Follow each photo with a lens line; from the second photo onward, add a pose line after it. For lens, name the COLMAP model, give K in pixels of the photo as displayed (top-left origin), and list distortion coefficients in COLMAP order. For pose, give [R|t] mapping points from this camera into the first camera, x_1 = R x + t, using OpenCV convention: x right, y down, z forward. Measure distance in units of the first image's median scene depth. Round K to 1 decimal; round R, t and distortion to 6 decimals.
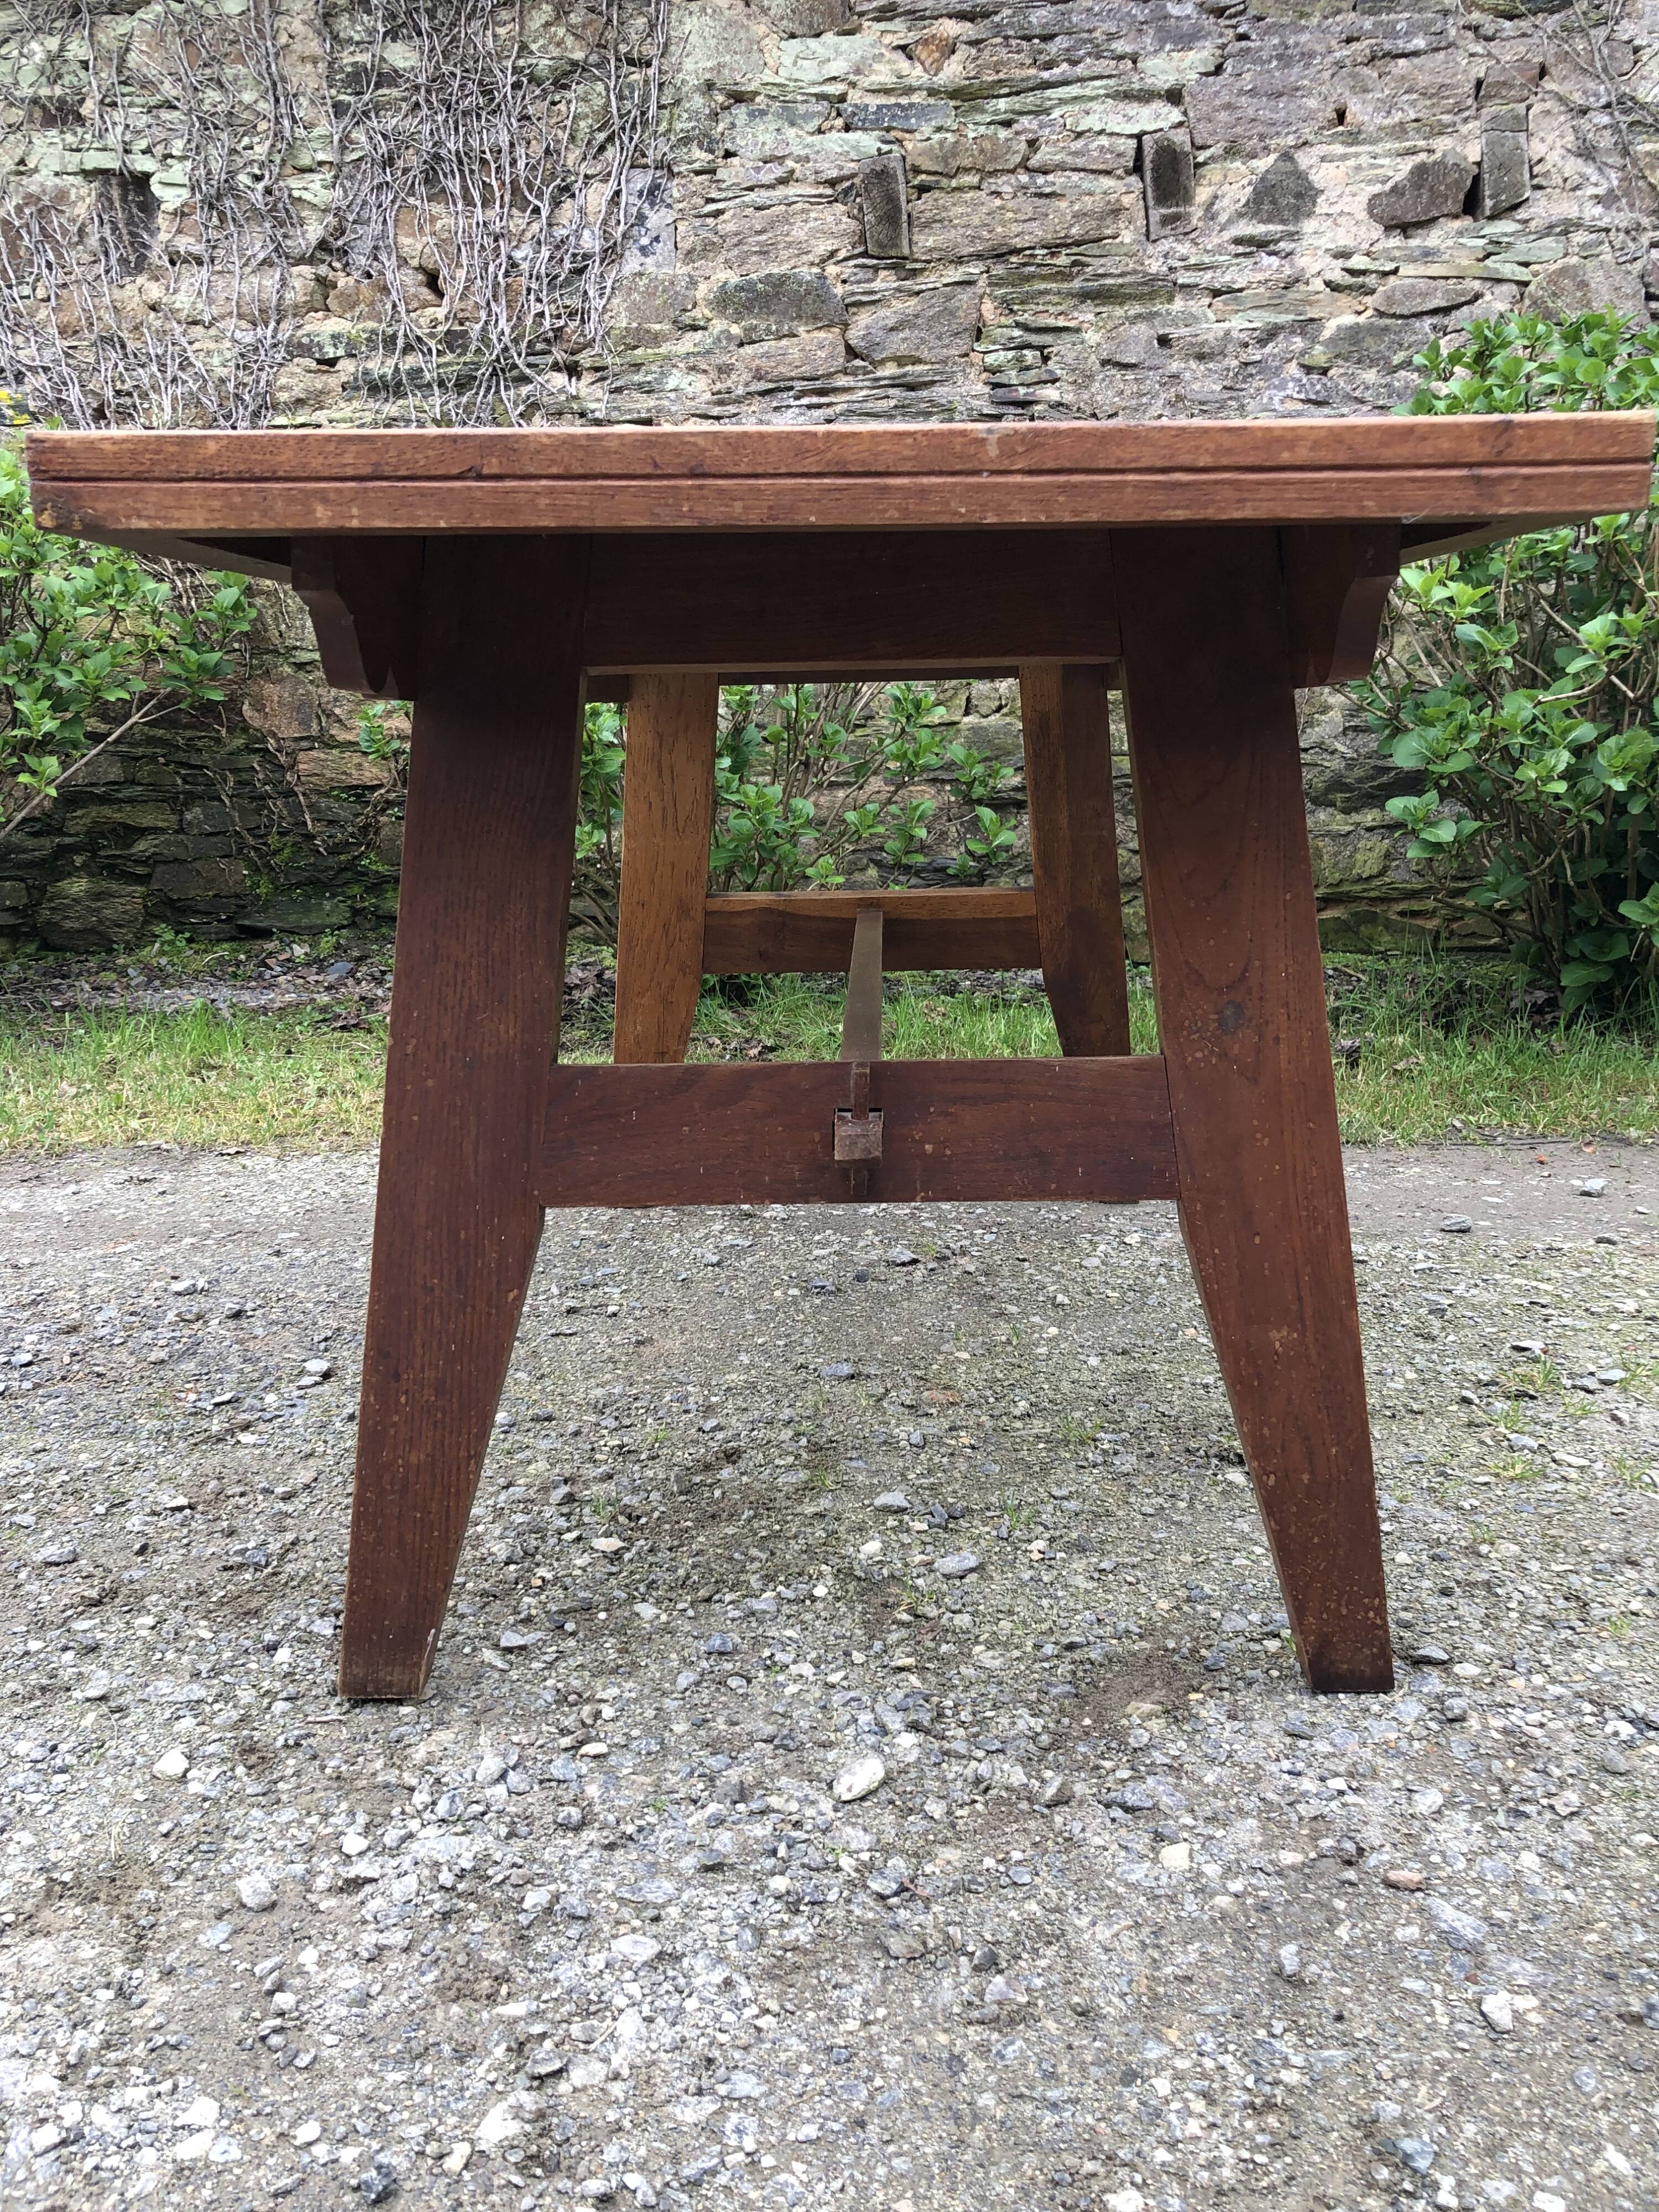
lens RADIAL K [[1796.4, 0, 826.9], [0, 1796.4, 1109.2], [0, 0, 1]] dist [0.005079, 0.016960]
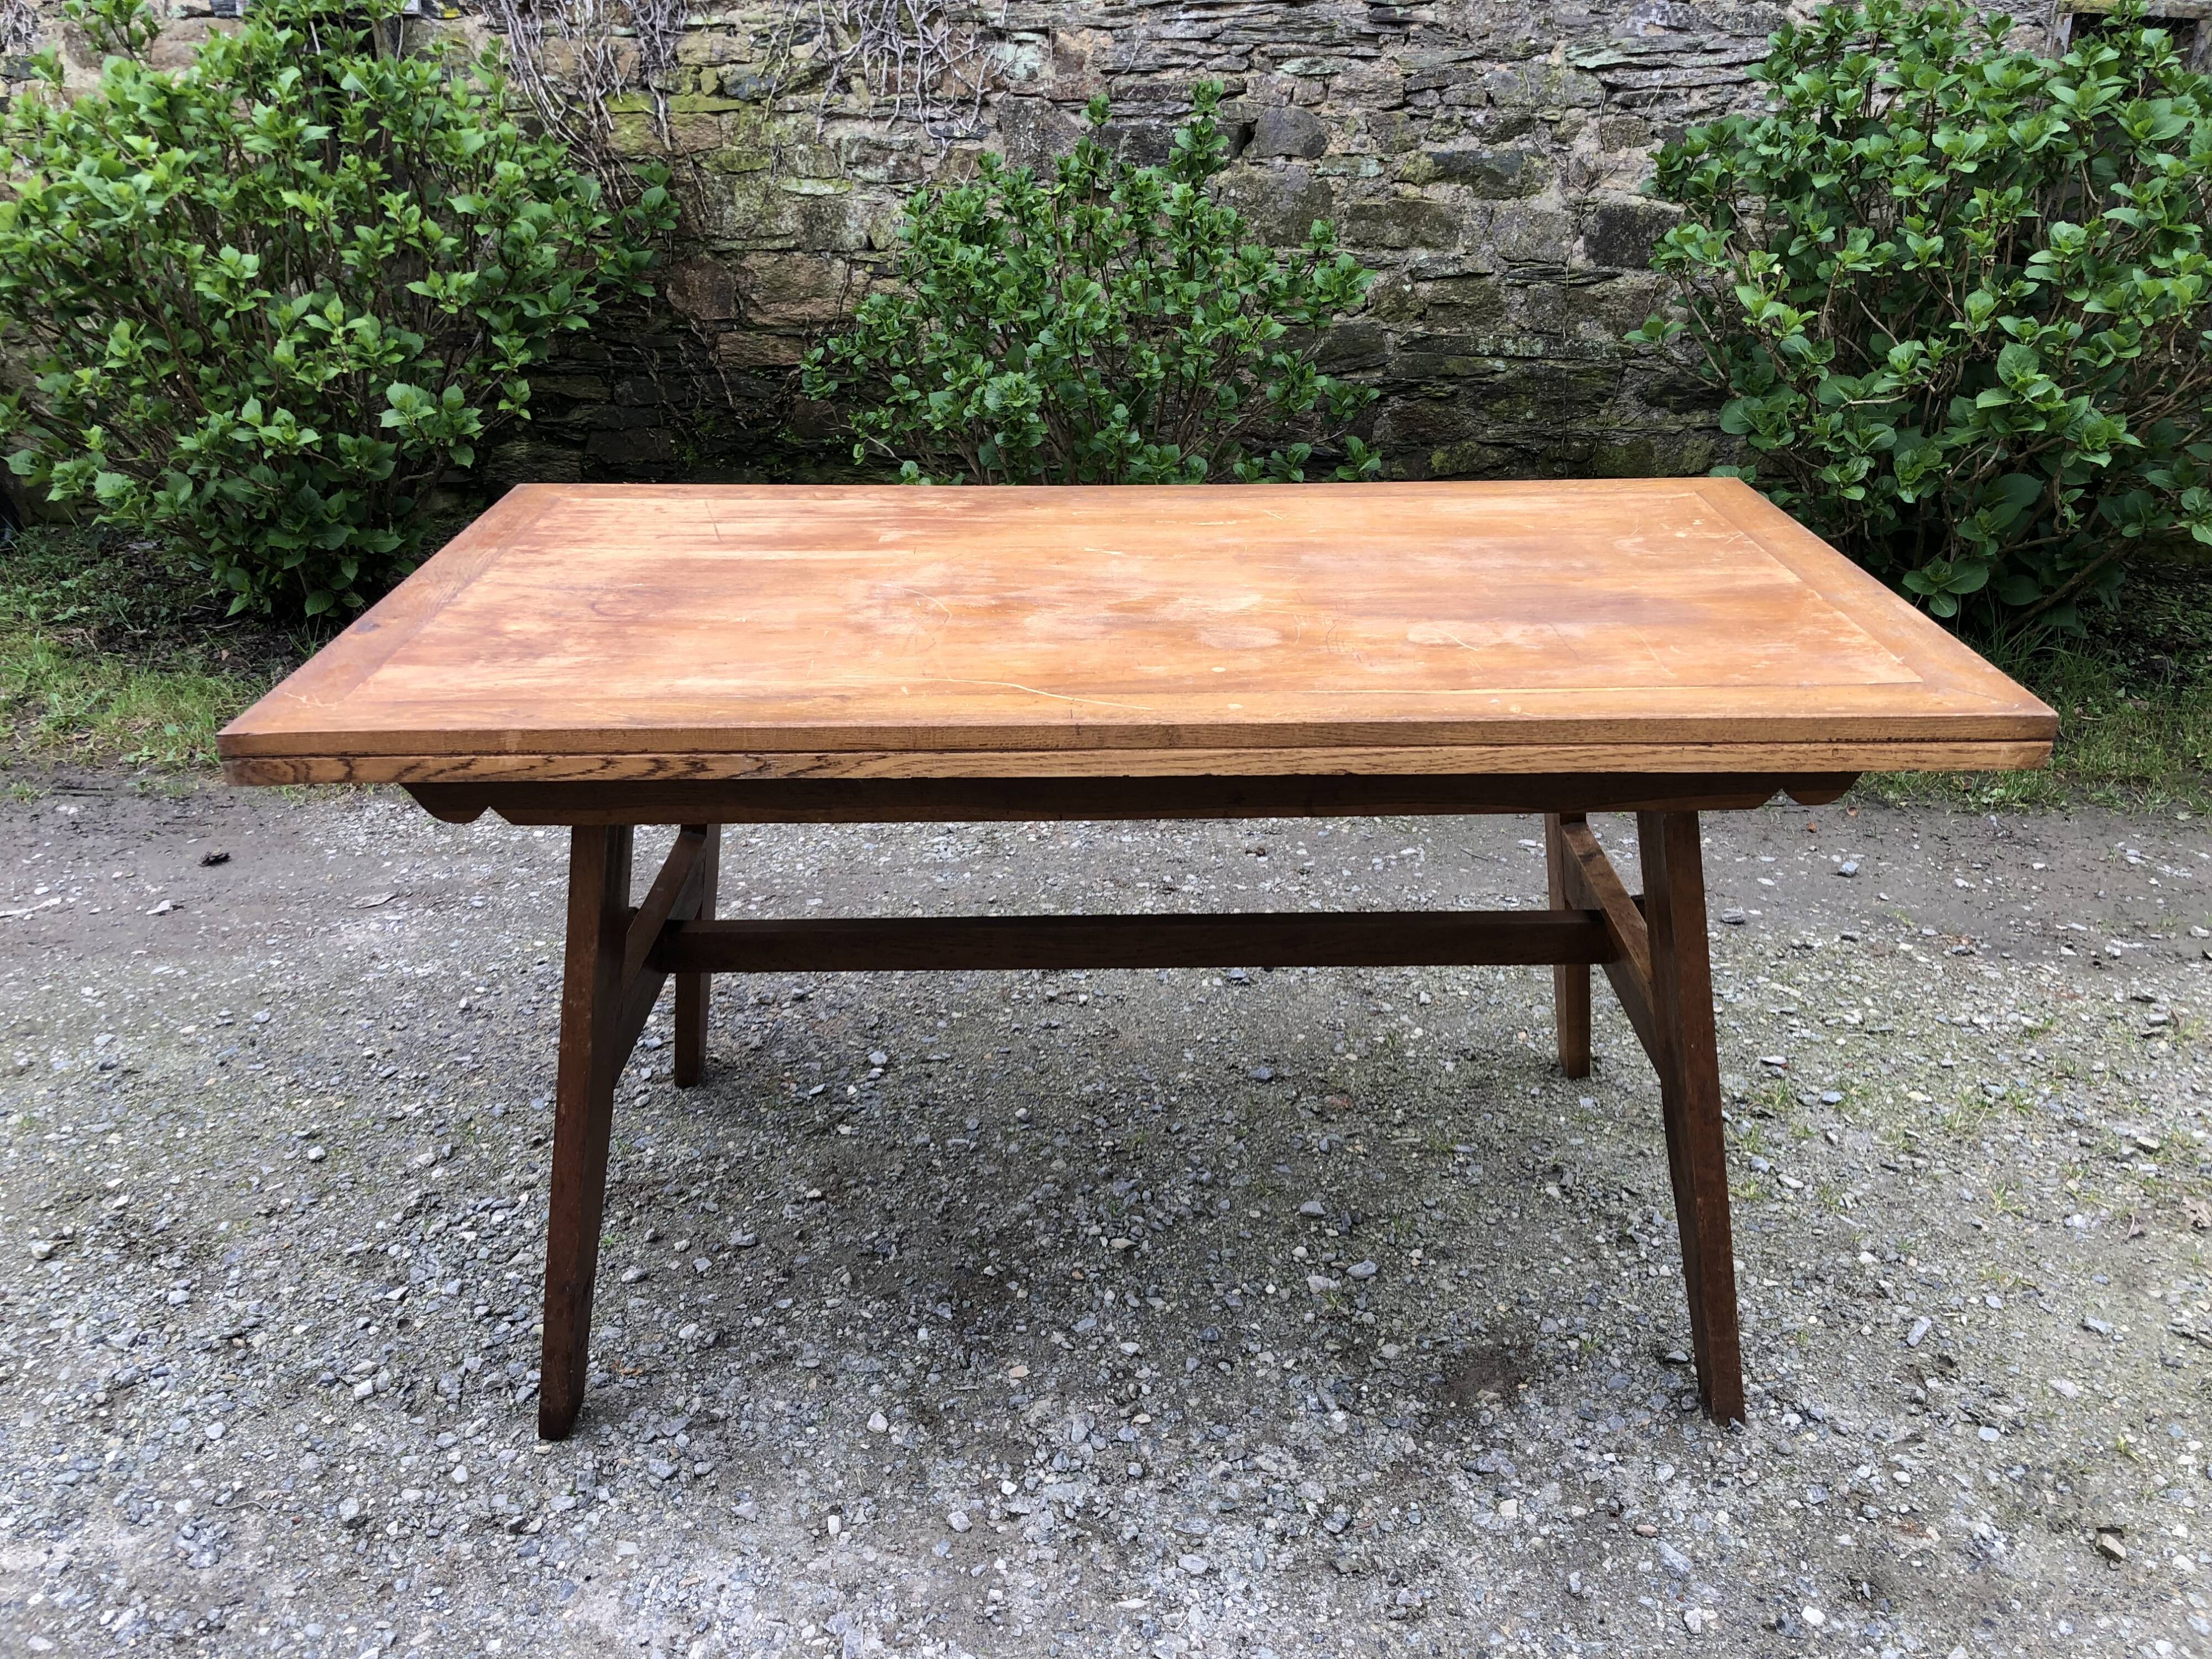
lens RADIAL K [[1796.4, 0, 1103.9], [0, 1796.4, 802.9], [0, 0, 1]] dist [0.005079, 0.016960]
pose [[0.999788, 0.014159, -0.014949, -0.086572], [-0.011051, 0.981610, 0.190578, -0.283331], [0.017373, -0.190372, 0.981558, -0.269449]]
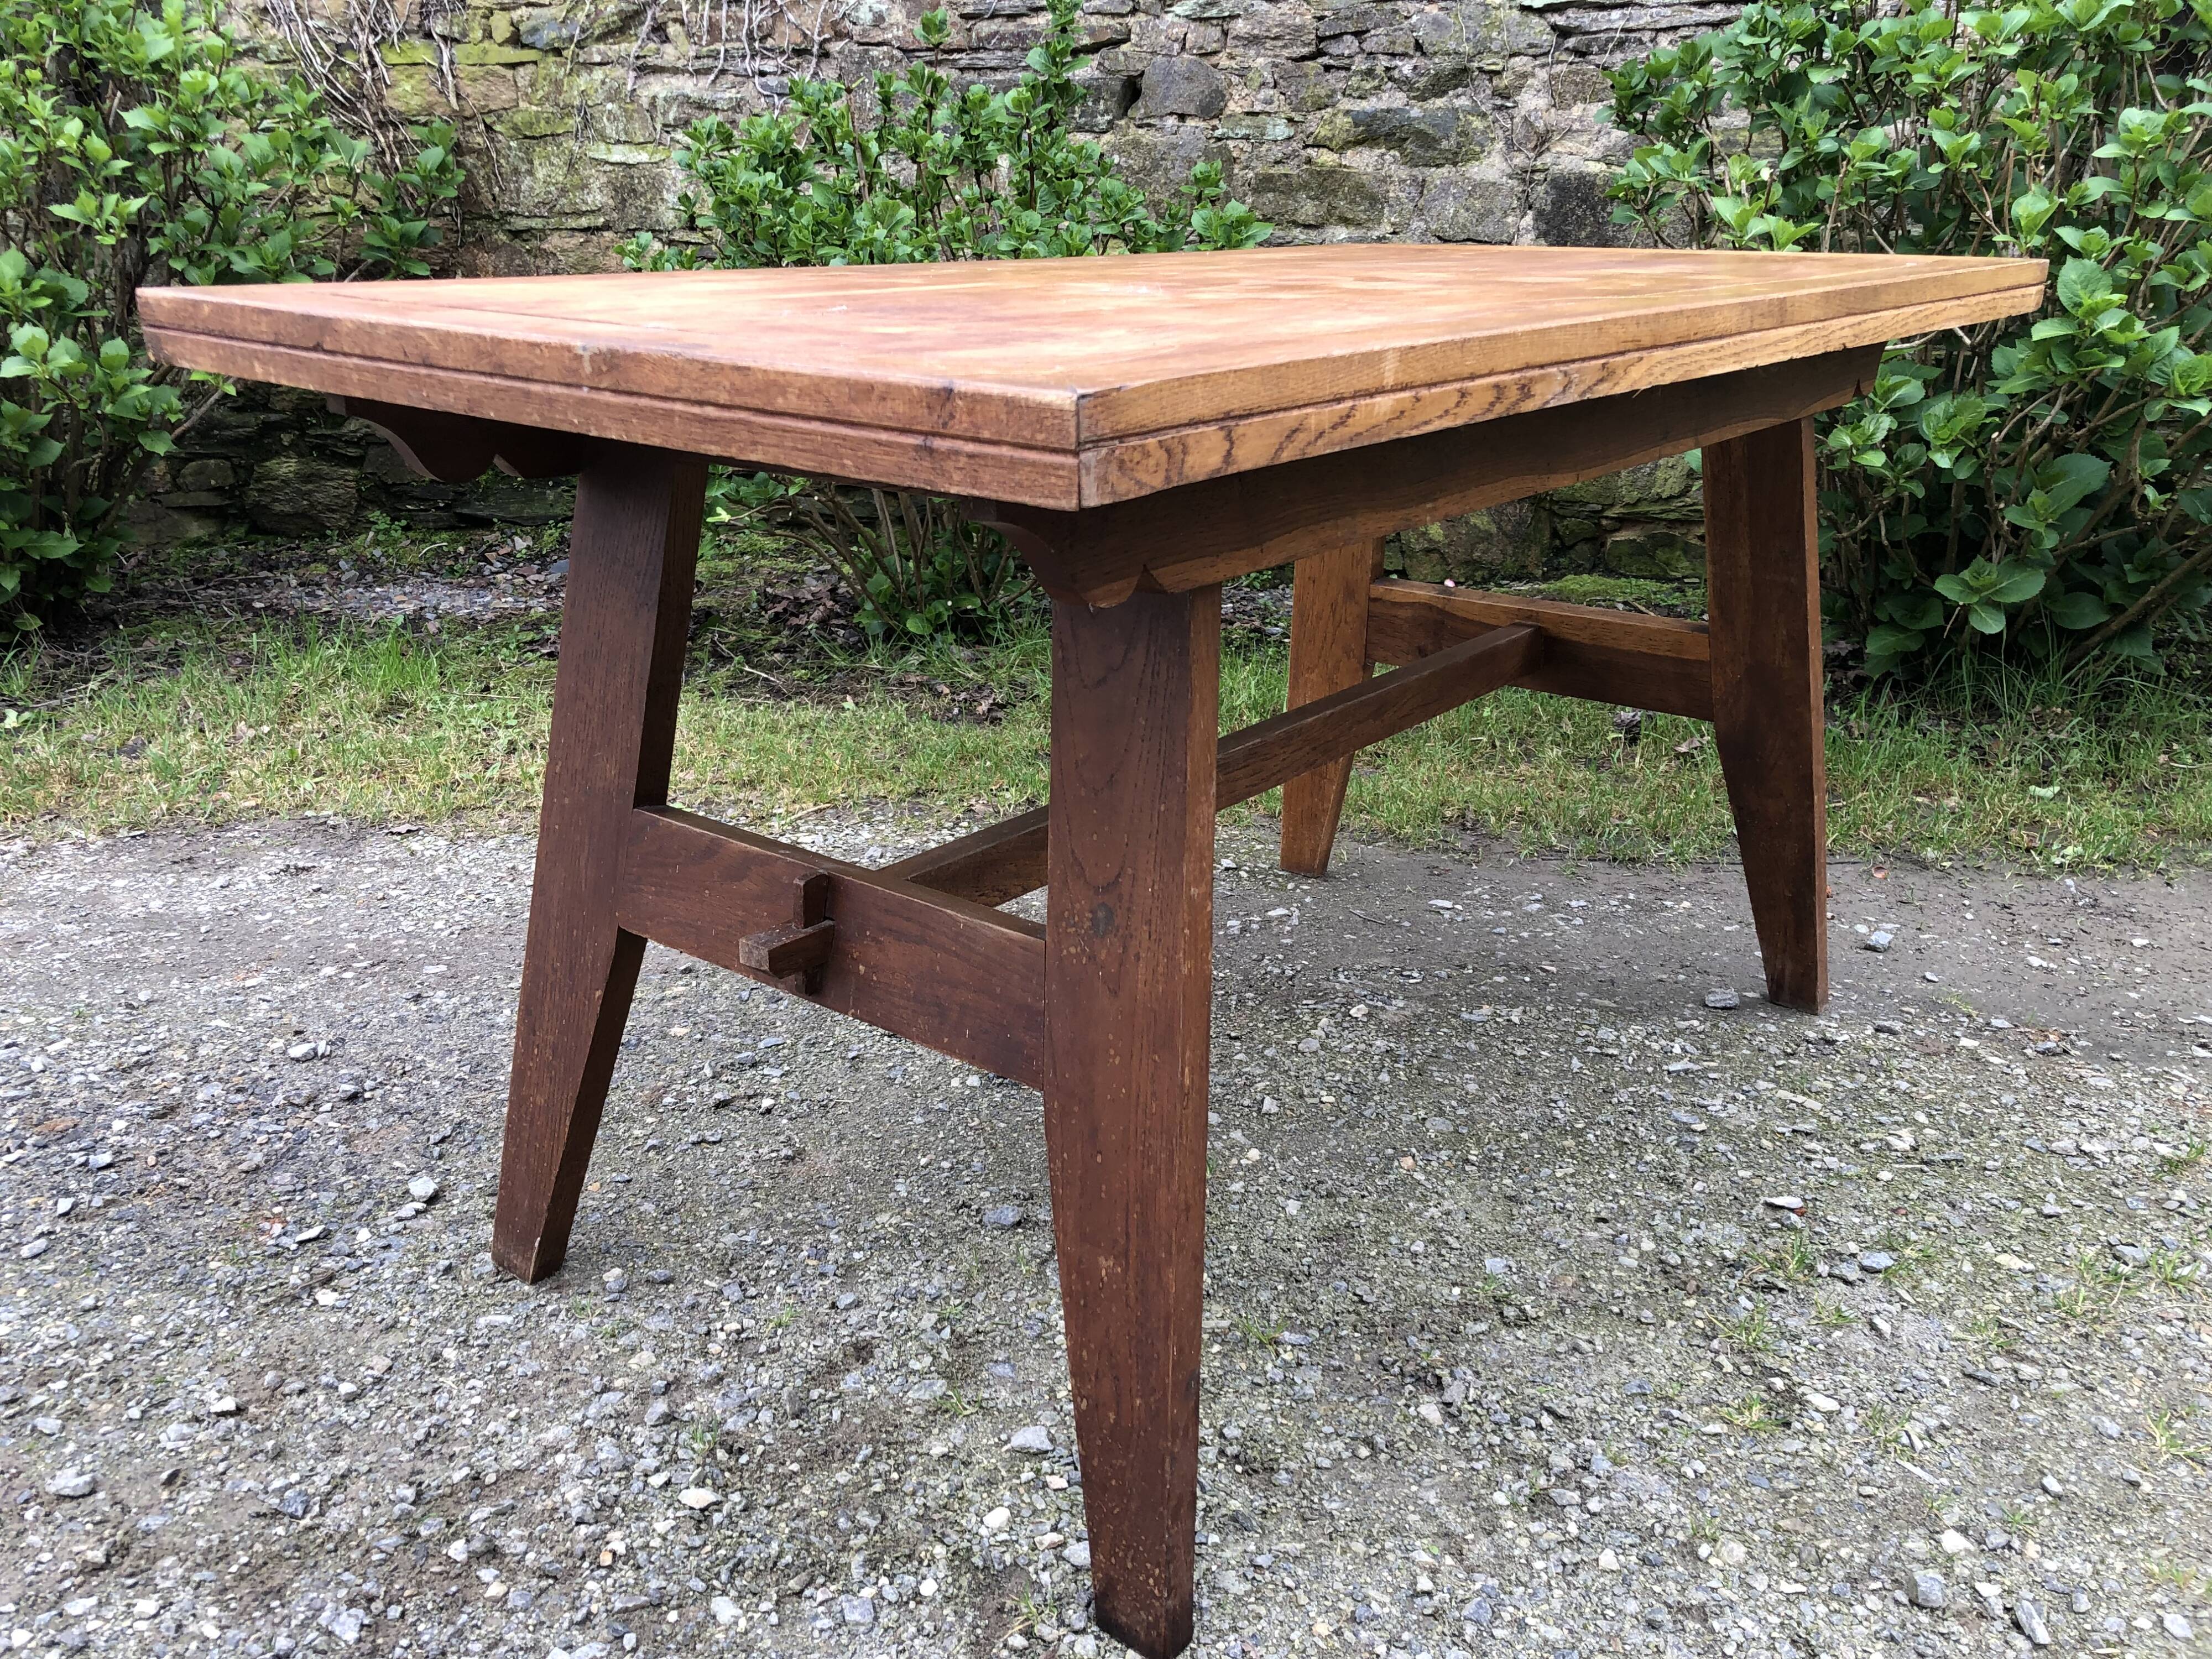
lens RADIAL K [[1796.4, 0, 1100.4], [0, 1796.4, 812.1], [0, 0, 1]] dist [0.005079, 0.016960]
pose [[0.999601, 0.024353, -0.014327, 0.056699], [-0.022565, 0.993239, 0.113871, -0.139573], [0.017003, -0.113503, 0.993392, 0.126792]]
